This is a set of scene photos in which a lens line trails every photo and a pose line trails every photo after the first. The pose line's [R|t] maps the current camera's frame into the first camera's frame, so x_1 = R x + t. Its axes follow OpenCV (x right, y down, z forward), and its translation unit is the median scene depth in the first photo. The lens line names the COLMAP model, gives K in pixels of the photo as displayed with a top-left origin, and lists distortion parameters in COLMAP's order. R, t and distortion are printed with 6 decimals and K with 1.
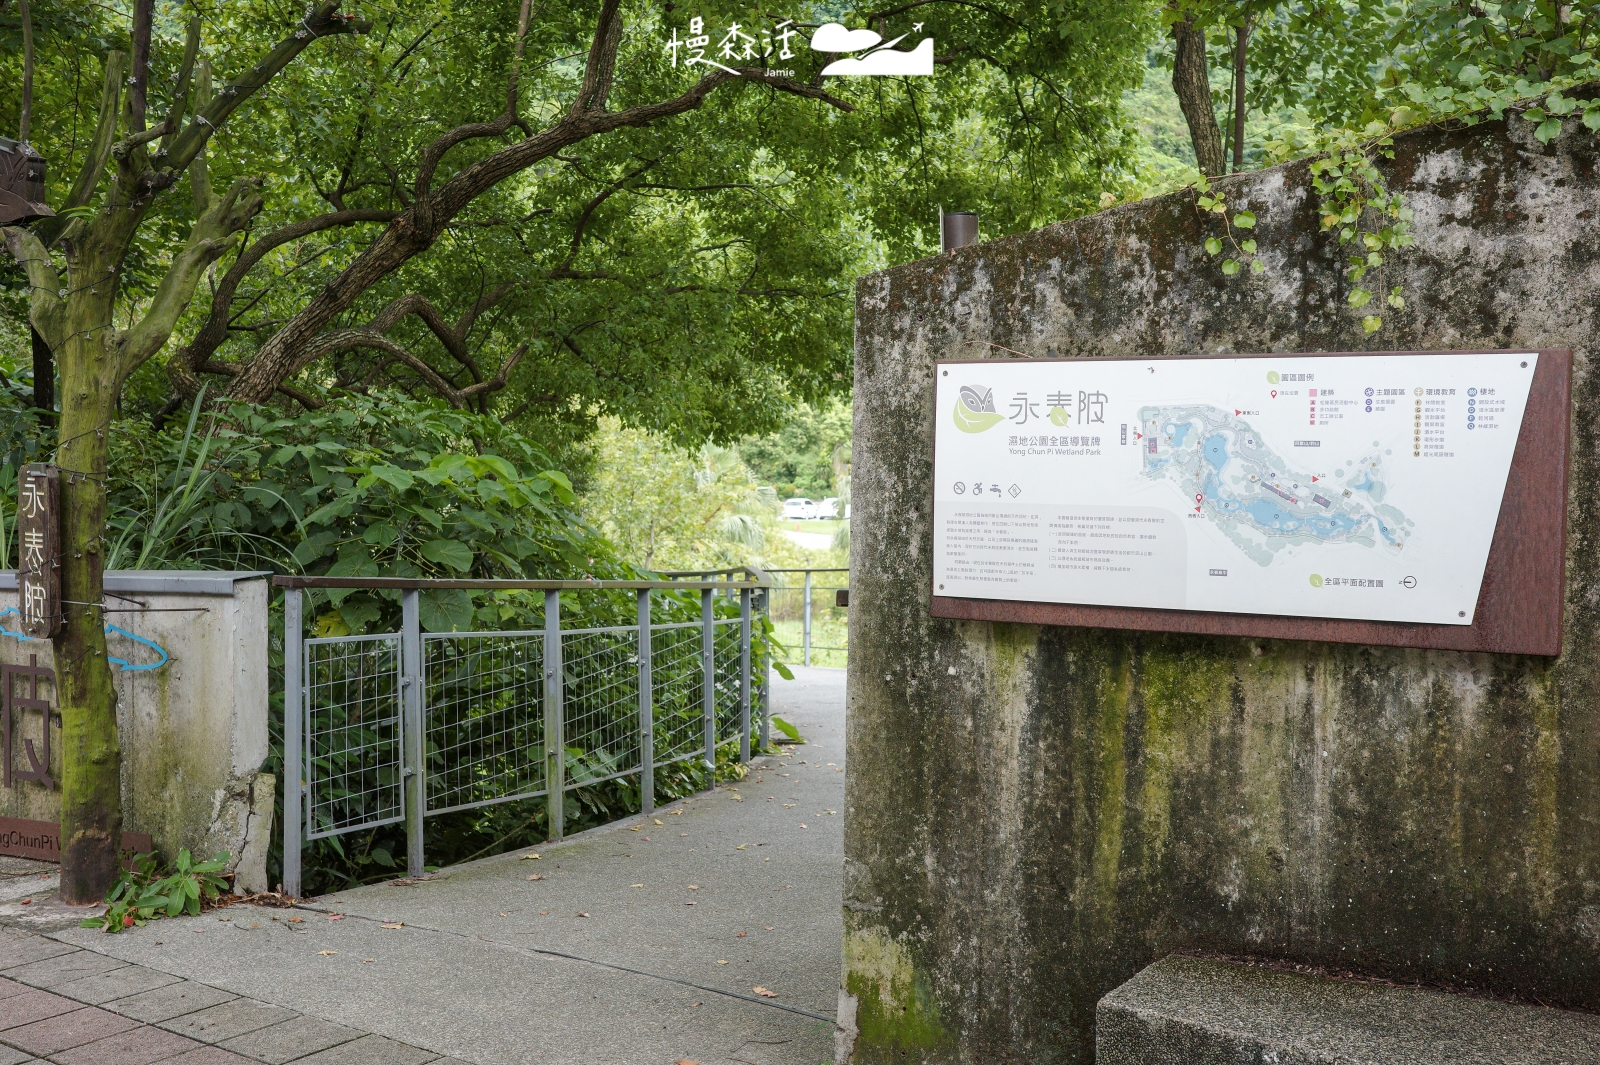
lens RADIAL K [[1780.1, 0, 789.7], [0, 1780.1, 528.0], [0, 0, 1]] dist [0.025727, 0.041821]
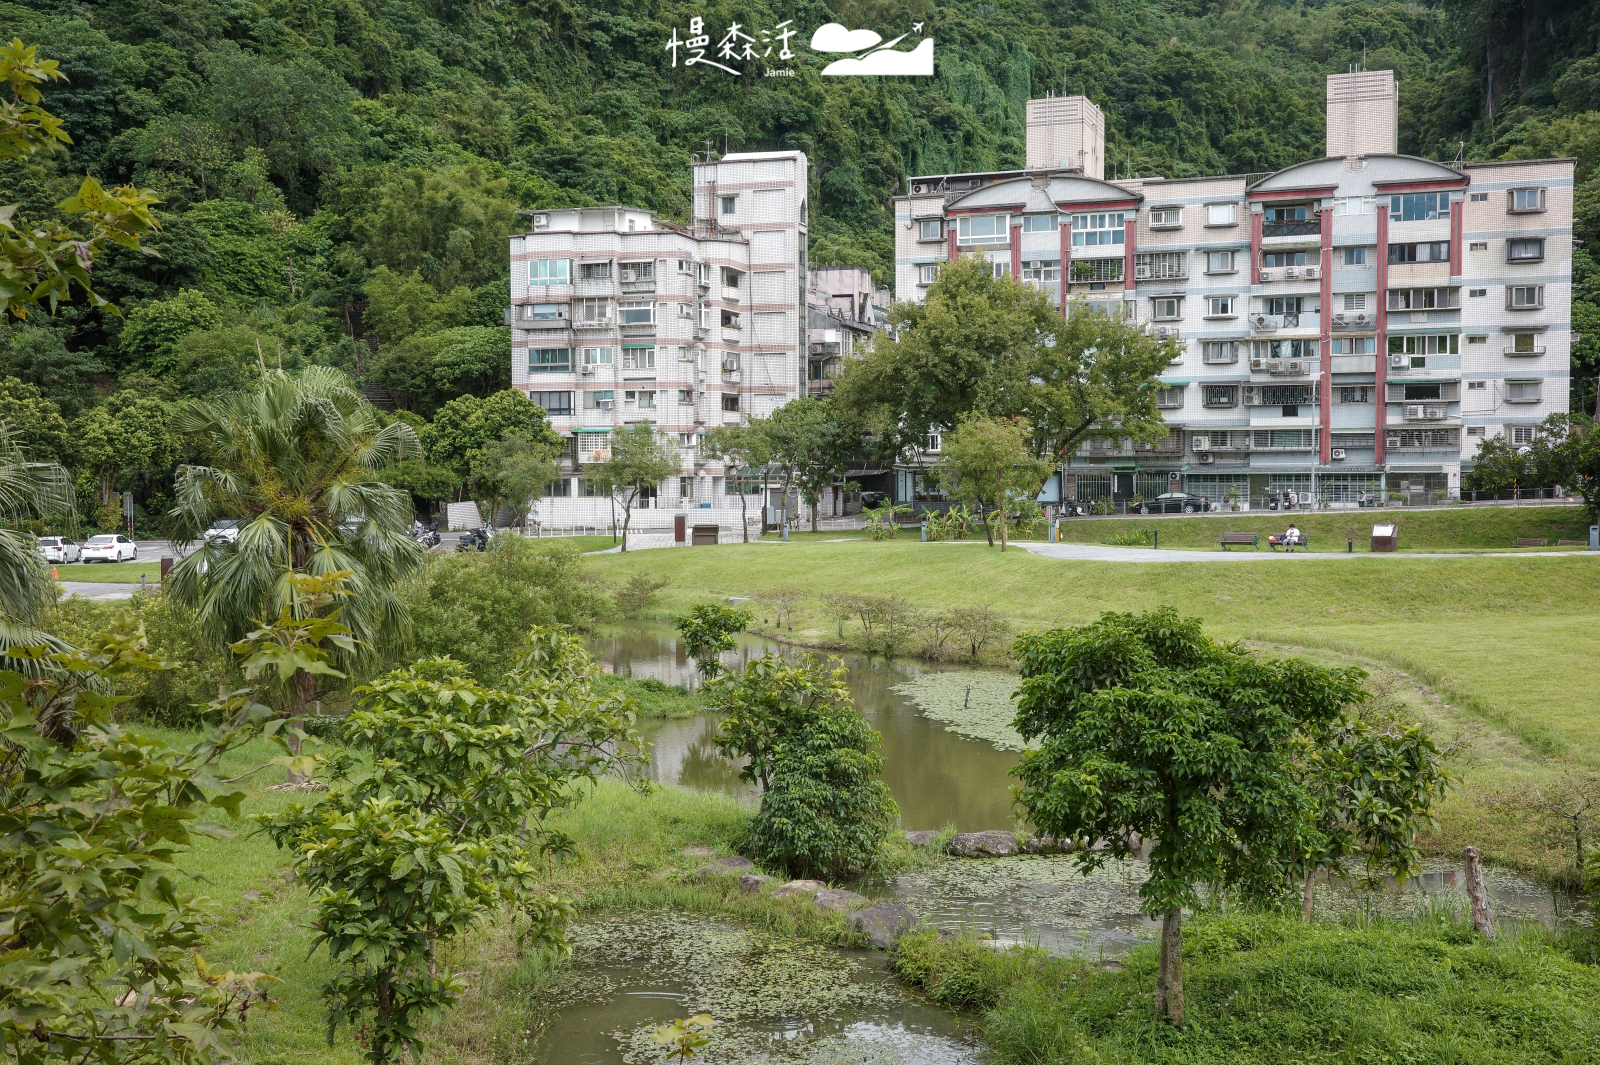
lens RADIAL K [[1780.1, 0, 789.7], [0, 1780.1, 528.0], [0, 0, 1]] dist [0.025727, 0.041821]
pose [[0.918689, -0.022233, 0.394357, -0.013055], [0.031163, 0.999382, -0.016255, 0.003936], [-0.393751, 0.027223, 0.918814, 0.342490]]
